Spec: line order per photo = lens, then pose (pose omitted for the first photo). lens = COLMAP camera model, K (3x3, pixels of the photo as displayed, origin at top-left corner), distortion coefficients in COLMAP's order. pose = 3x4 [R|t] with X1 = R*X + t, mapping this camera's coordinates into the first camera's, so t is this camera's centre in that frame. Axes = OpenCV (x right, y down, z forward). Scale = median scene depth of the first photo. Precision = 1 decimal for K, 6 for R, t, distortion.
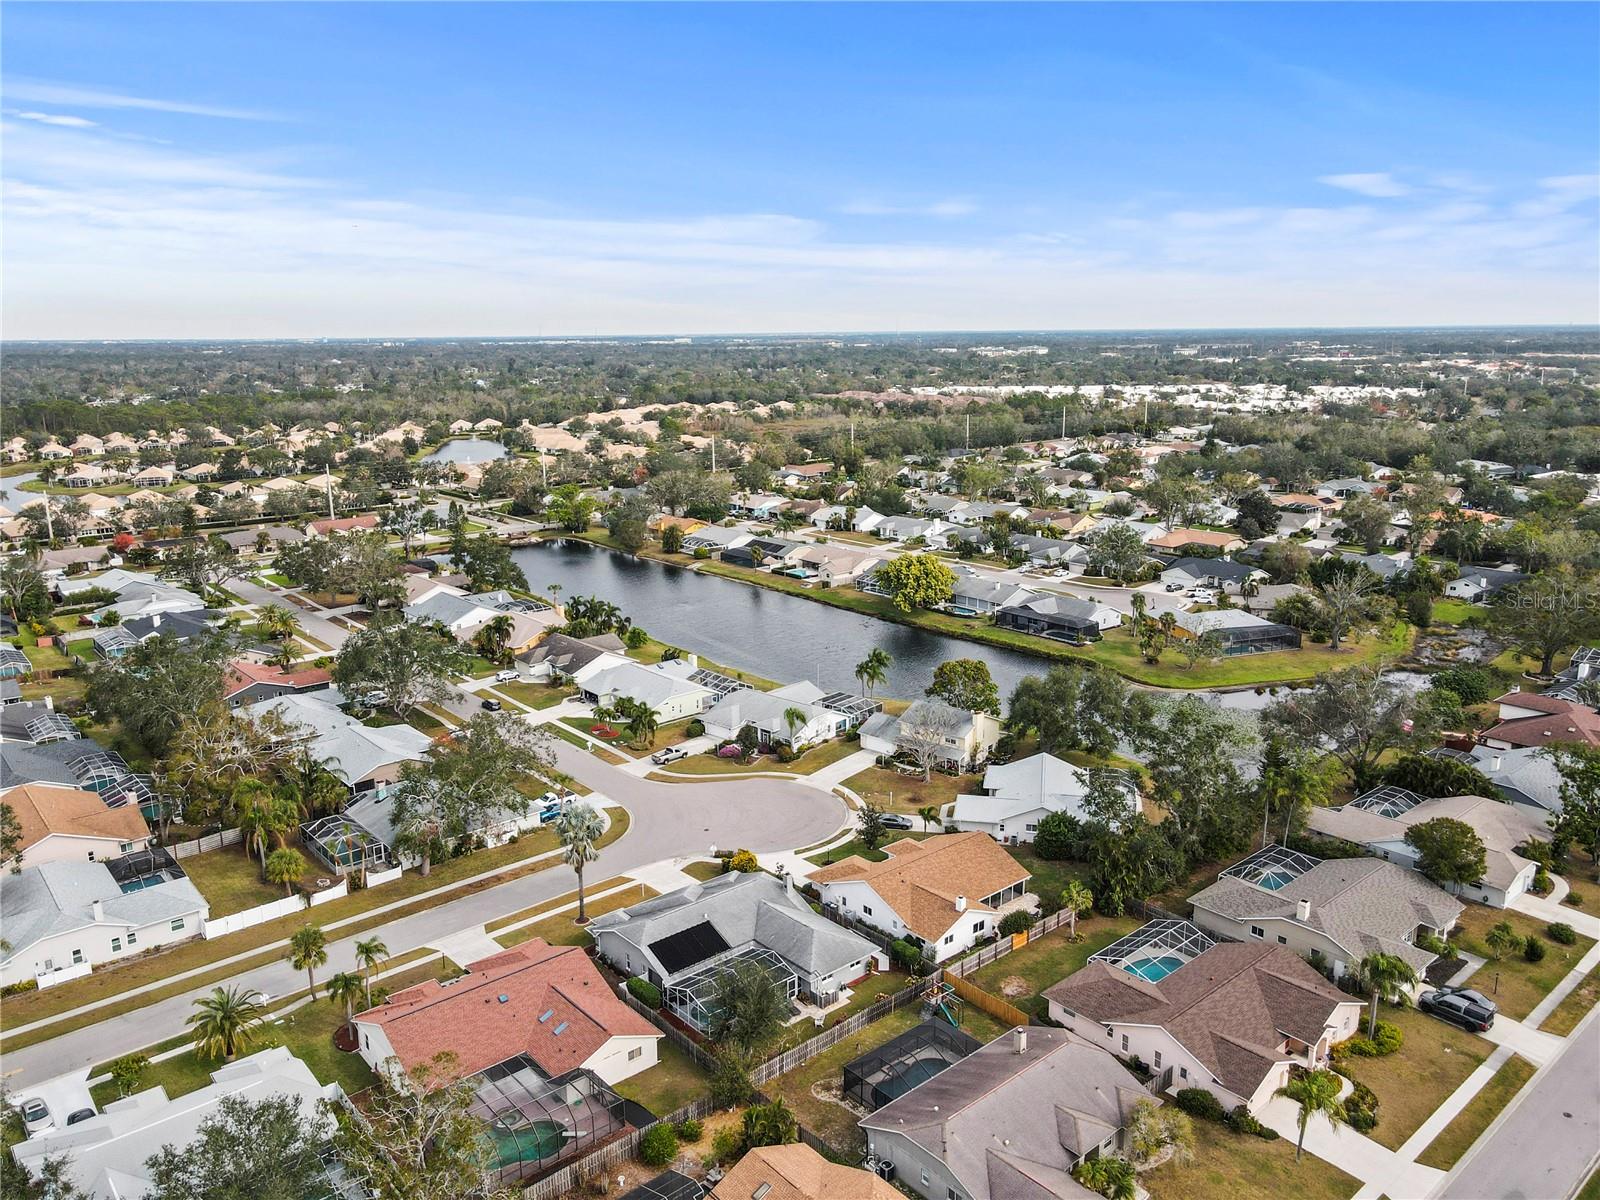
lens RADIAL K [[1179.2, 0, 800.0], [0, 1179.2, 600.0], [0, 0, 1]] dist [-0.004323, 0.032915]
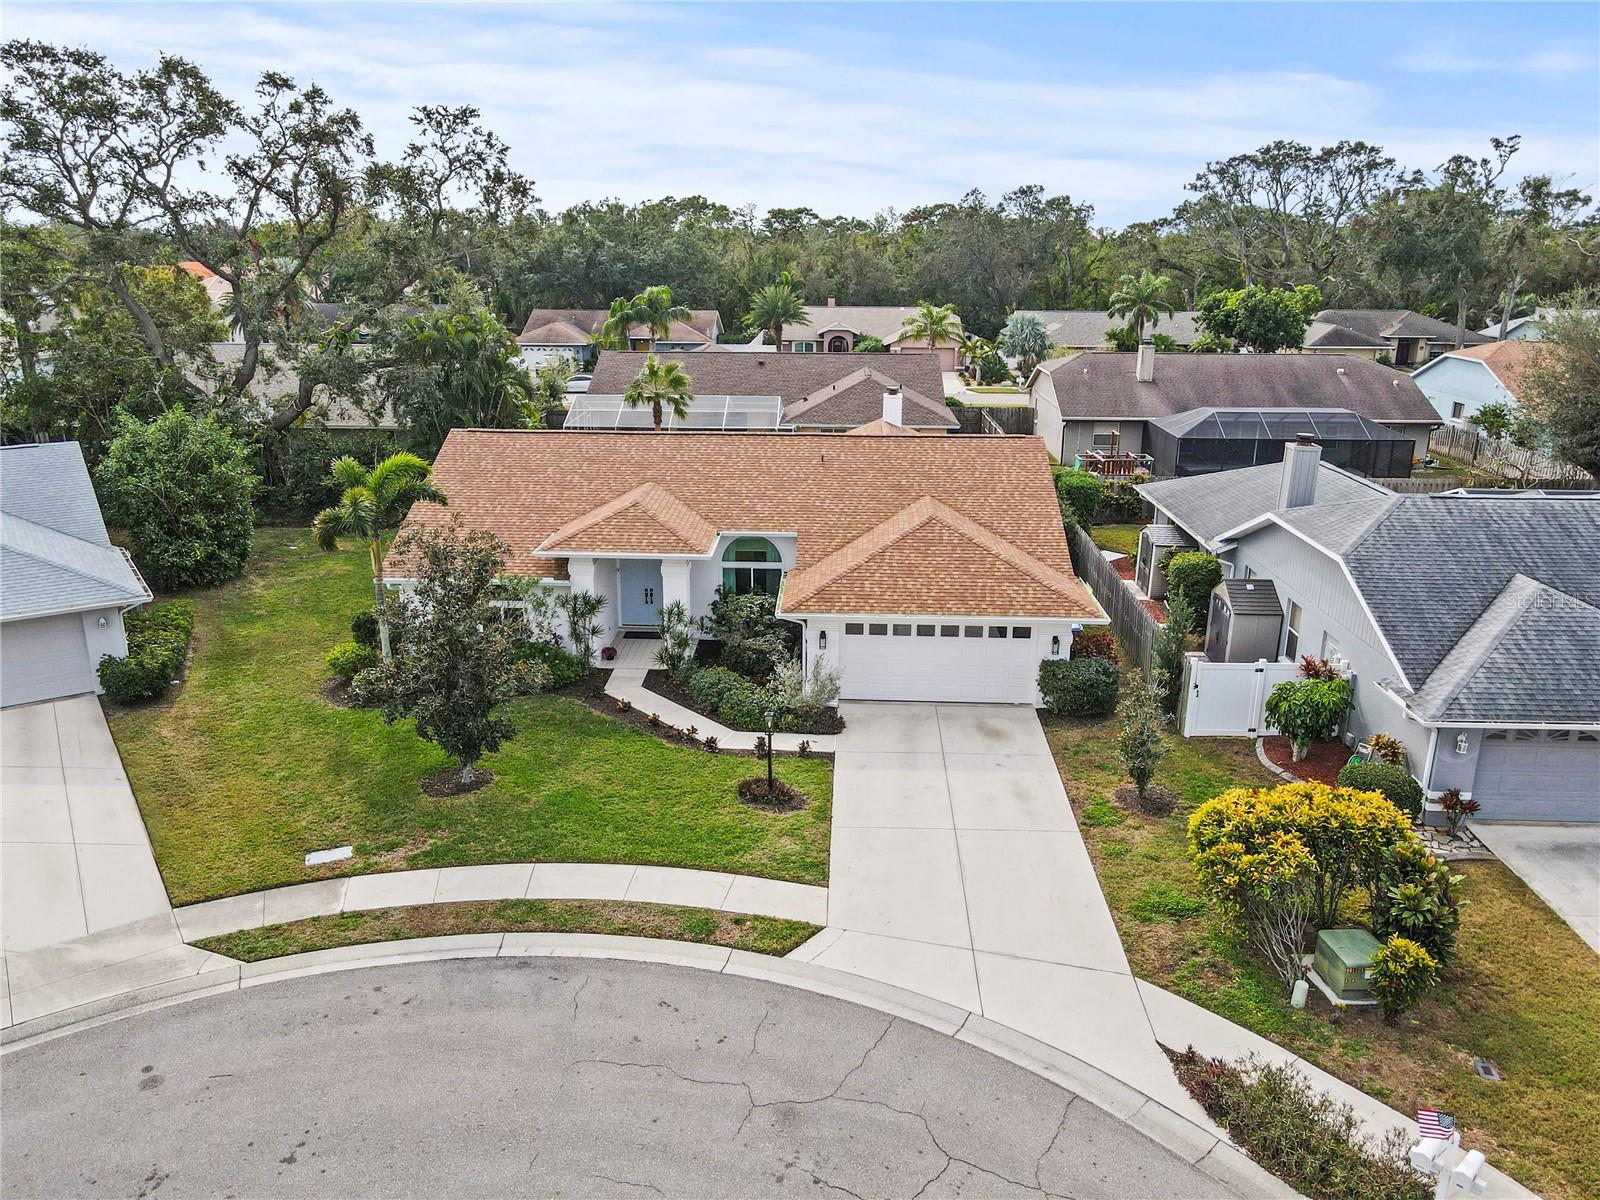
lens RADIAL K [[1179.2, 0, 800.0], [0, 1179.2, 600.0], [0, 0, 1]] dist [-0.004323, 0.032915]
pose [[-0.731930, -0.192133, 0.653730, -0.072593], [0.154117, 0.887876, 0.433502, 0.095444], [-0.663722, 0.418045, -0.620252, 0.874249]]
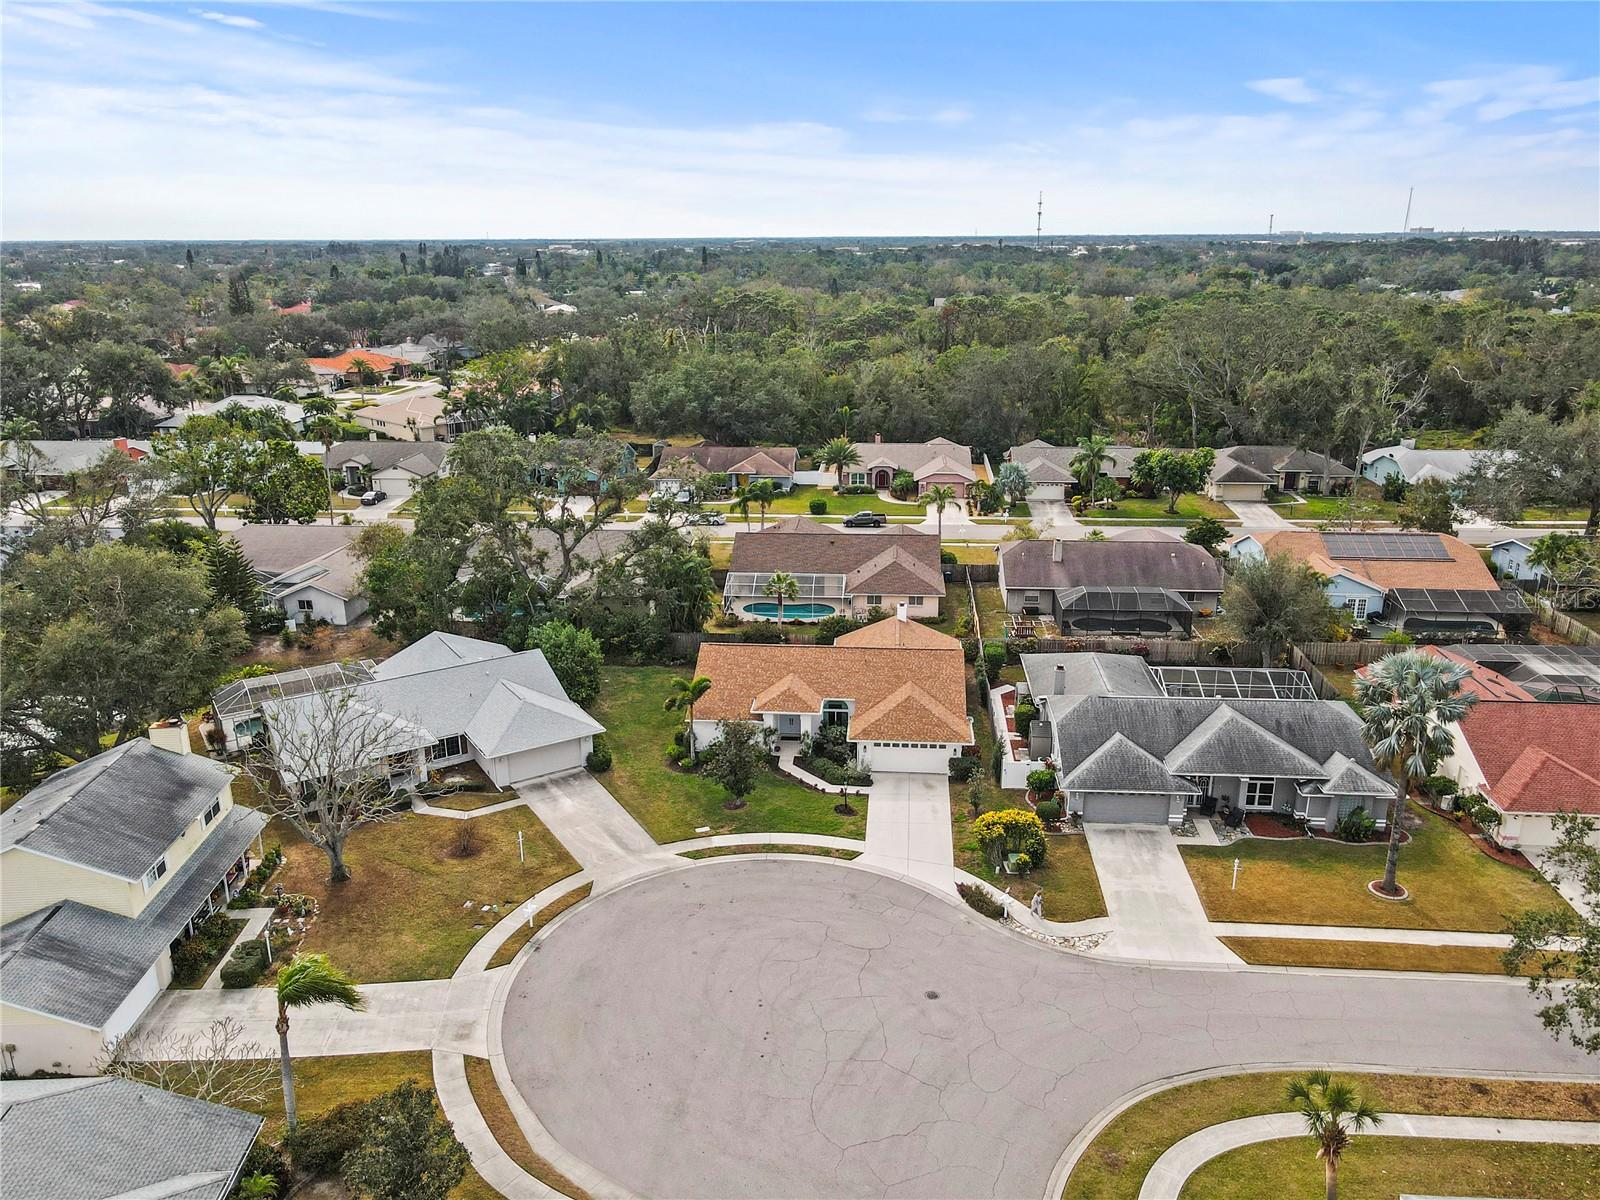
lens RADIAL K [[1179.2, 0, 800.0], [0, 1179.2, 600.0], [0, 0, 1]] dist [-0.004323, 0.032915]
pose [[-0.701126, -0.198995, 0.684707, -0.236795], [0.173575, 0.883749, 0.434579, -0.068433], [-0.691588, 0.423542, -0.585079, 1.018443]]
